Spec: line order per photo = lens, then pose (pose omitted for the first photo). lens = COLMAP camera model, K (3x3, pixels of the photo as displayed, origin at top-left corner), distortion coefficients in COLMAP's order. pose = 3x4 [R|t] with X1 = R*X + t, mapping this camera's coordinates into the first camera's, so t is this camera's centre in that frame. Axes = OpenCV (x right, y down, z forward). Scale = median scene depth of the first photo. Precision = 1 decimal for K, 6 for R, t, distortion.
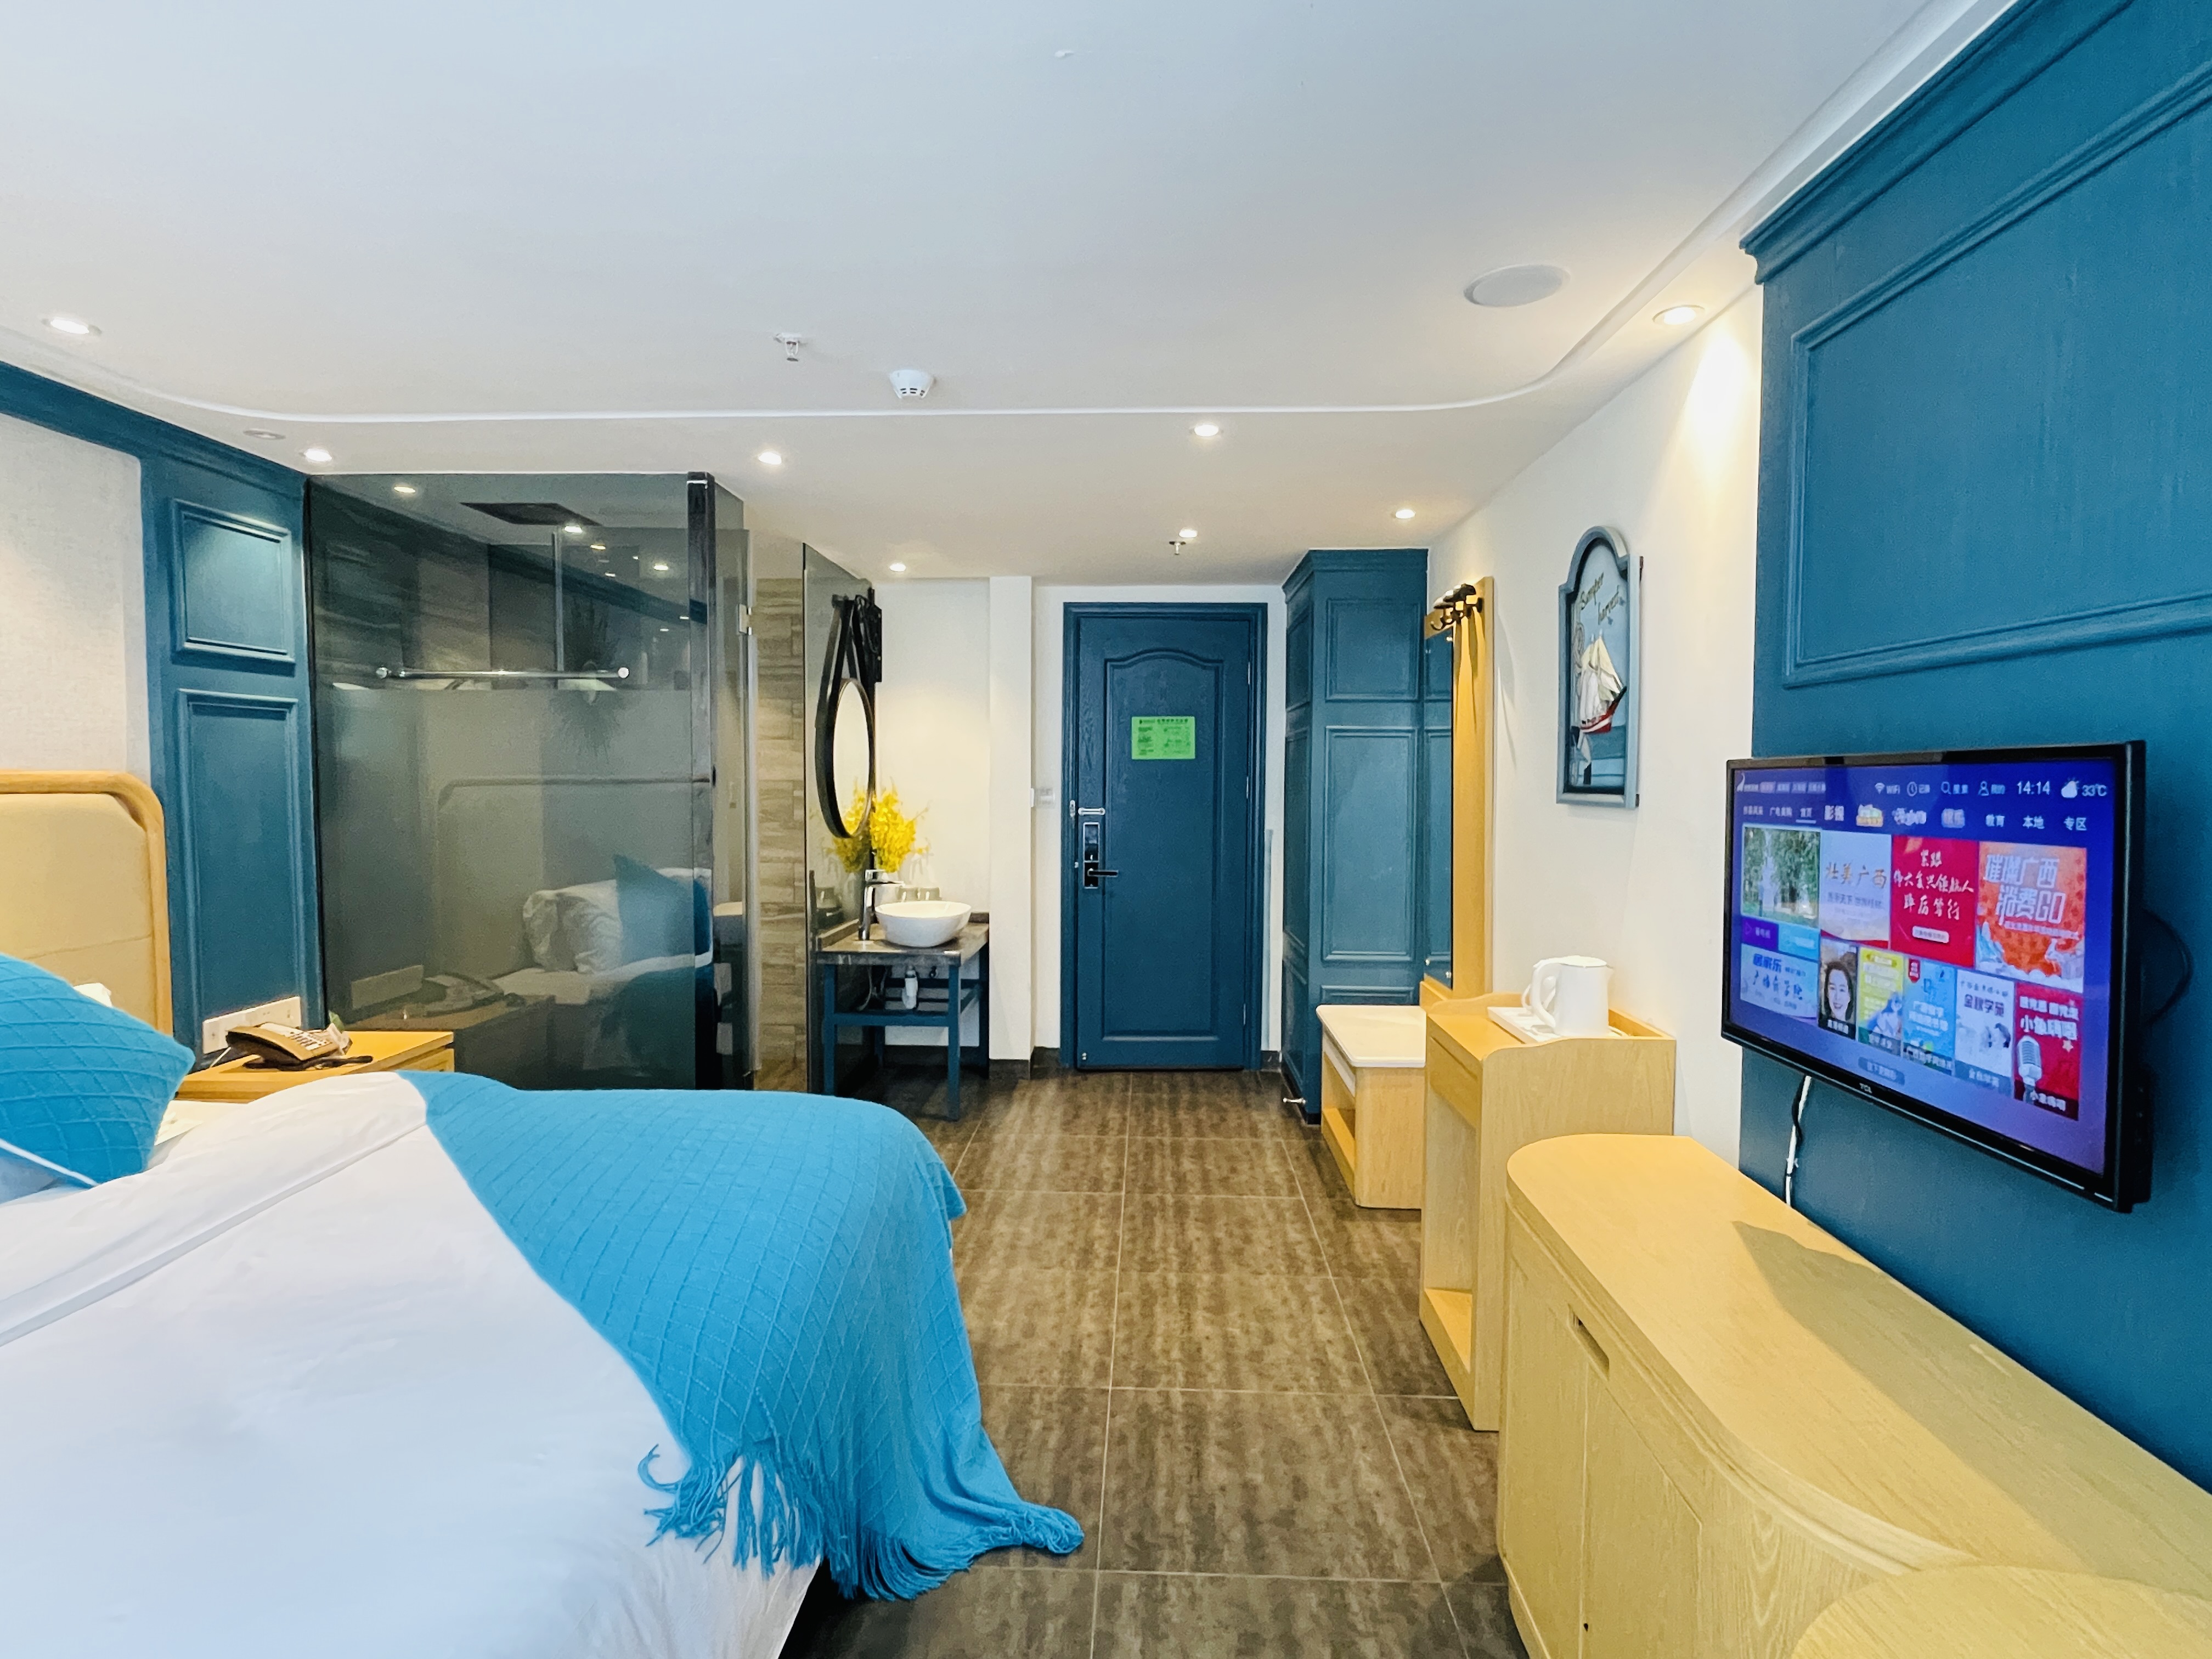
lens RADIAL K [[1102.0, 0, 1108.8], [0, 1102.0, 827.0], [0, 0, 1]] dist [0.001798, 0.000102]
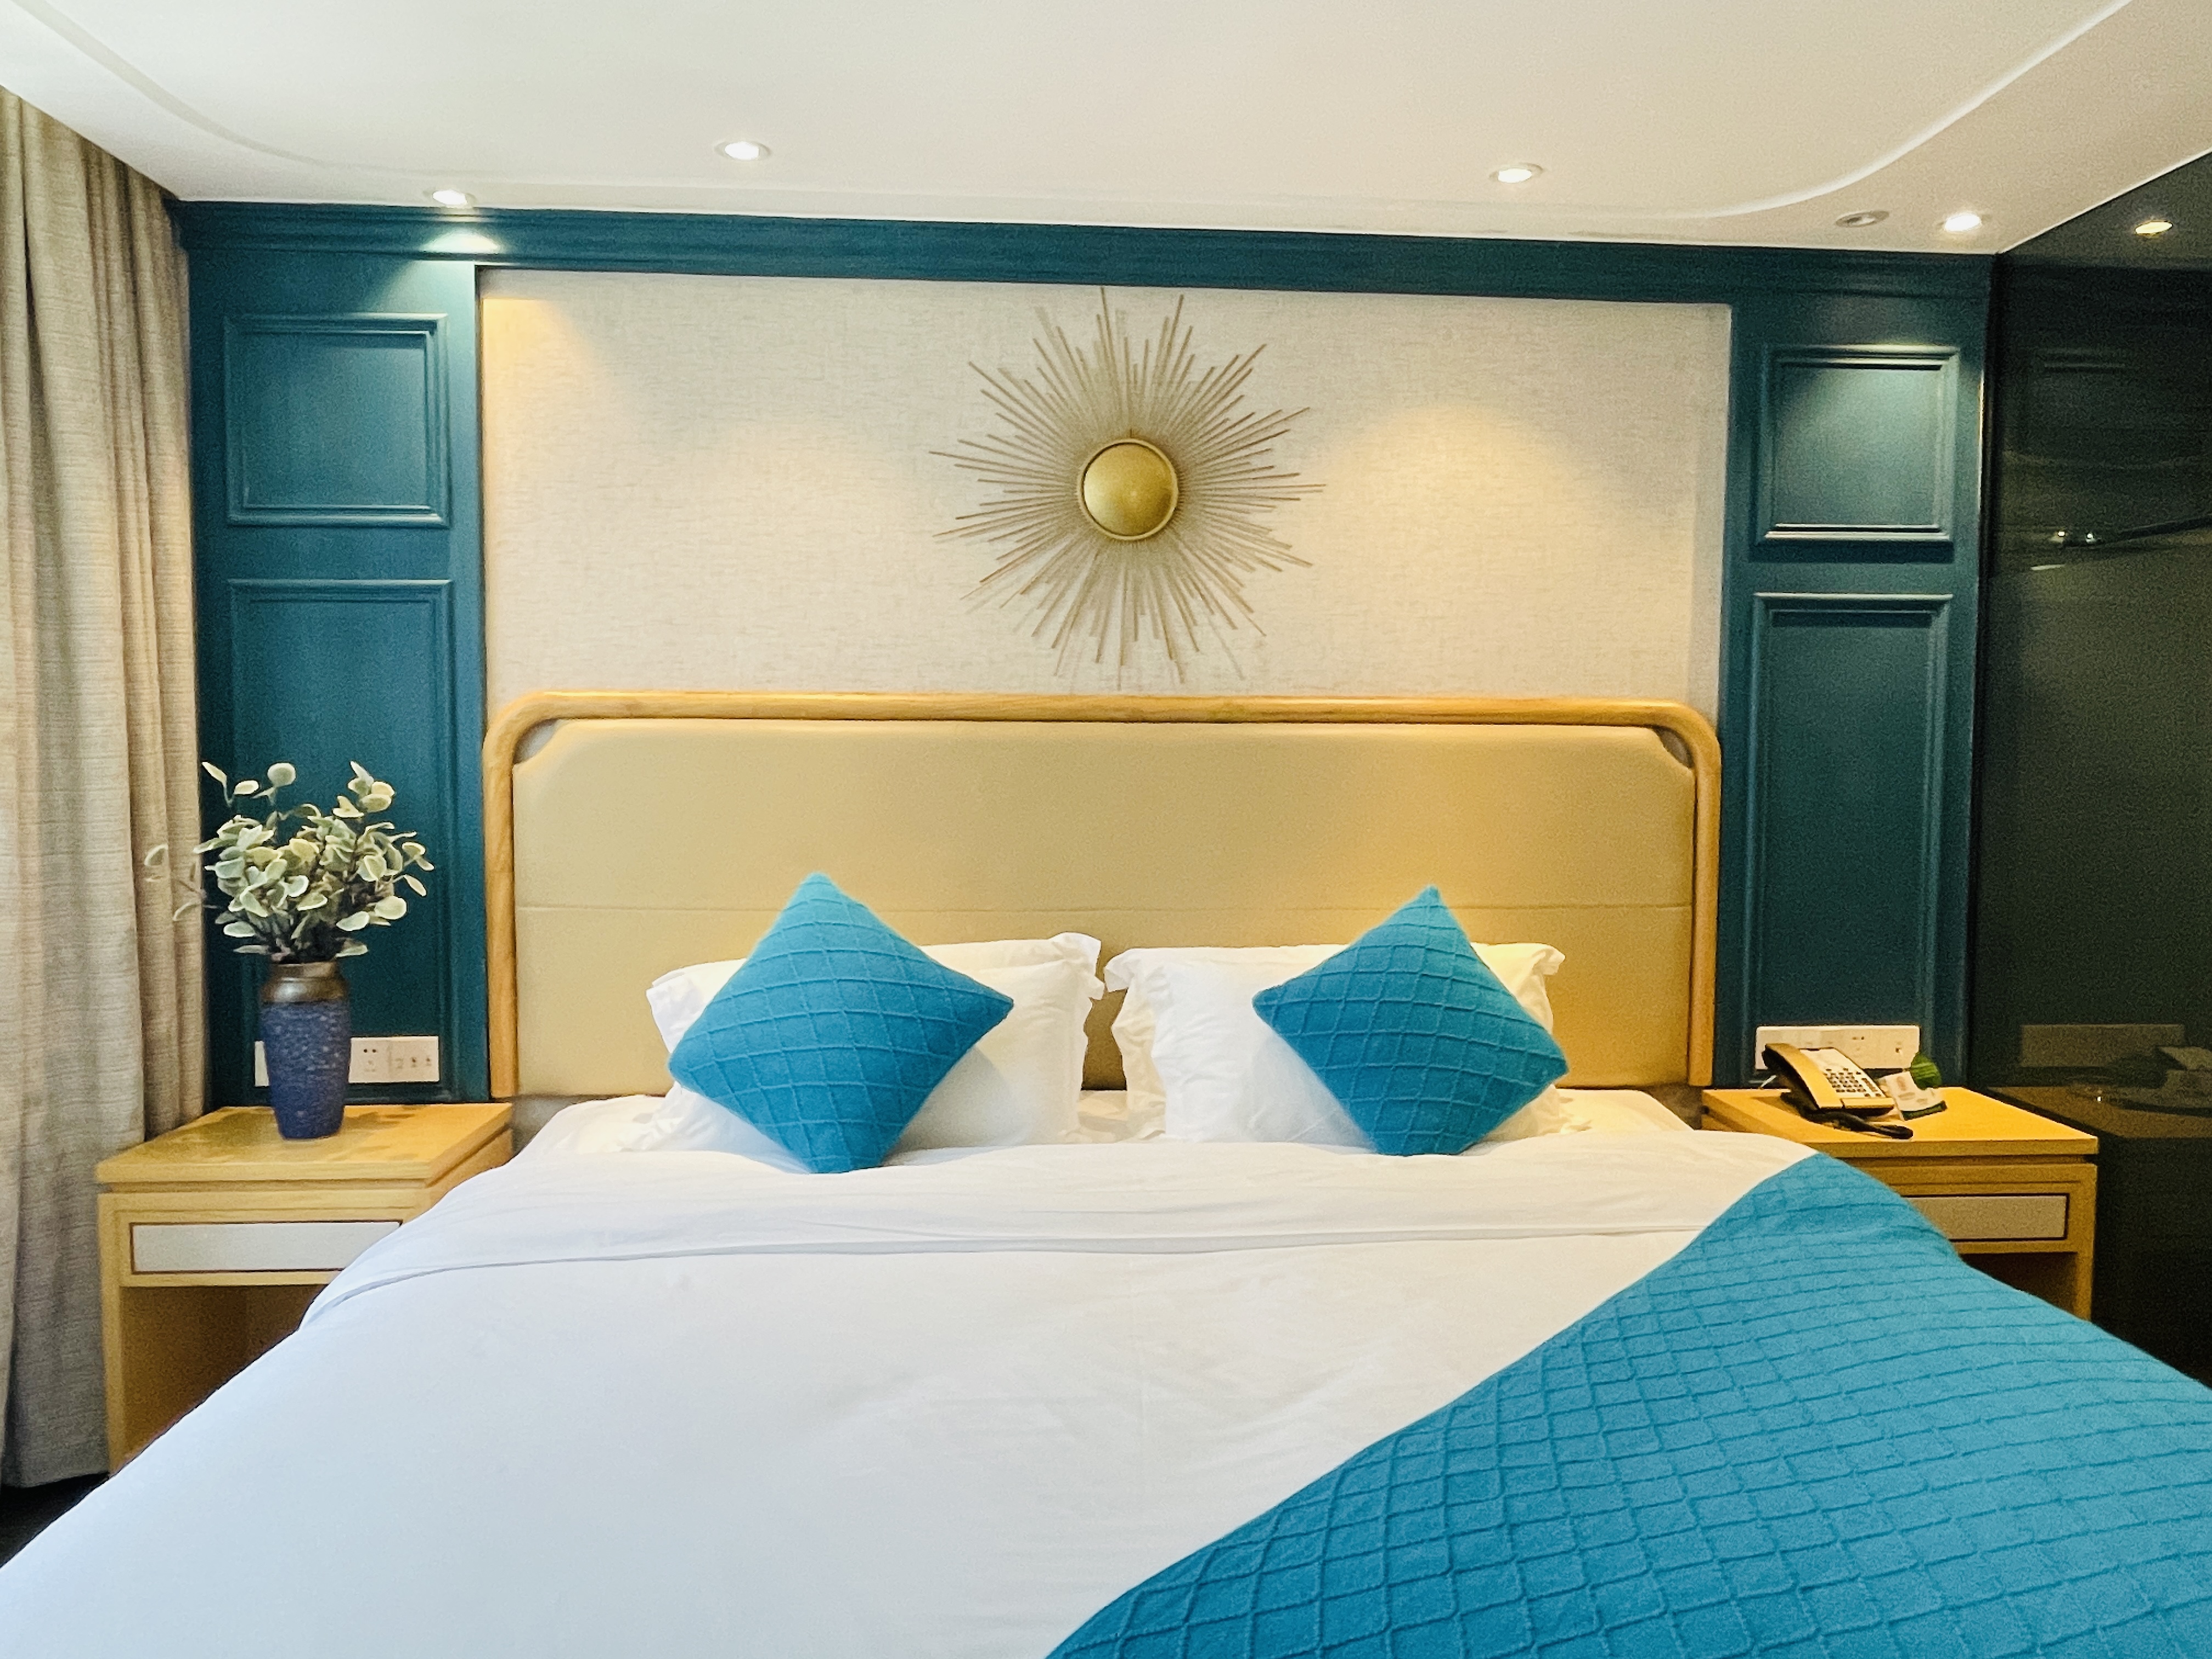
lens RADIAL K [[1447.1, 0, 1108.2], [0, 1447.1, 831.9], [0, 0, 1]] dist [0.005764, -0.001041]
pose [[0.097869, 0.050032, -0.993941, 0.115590], [-0.049436, 0.997747, 0.045356, 0.015864], [0.993971, 0.044698, 0.100121, 0.405704]]
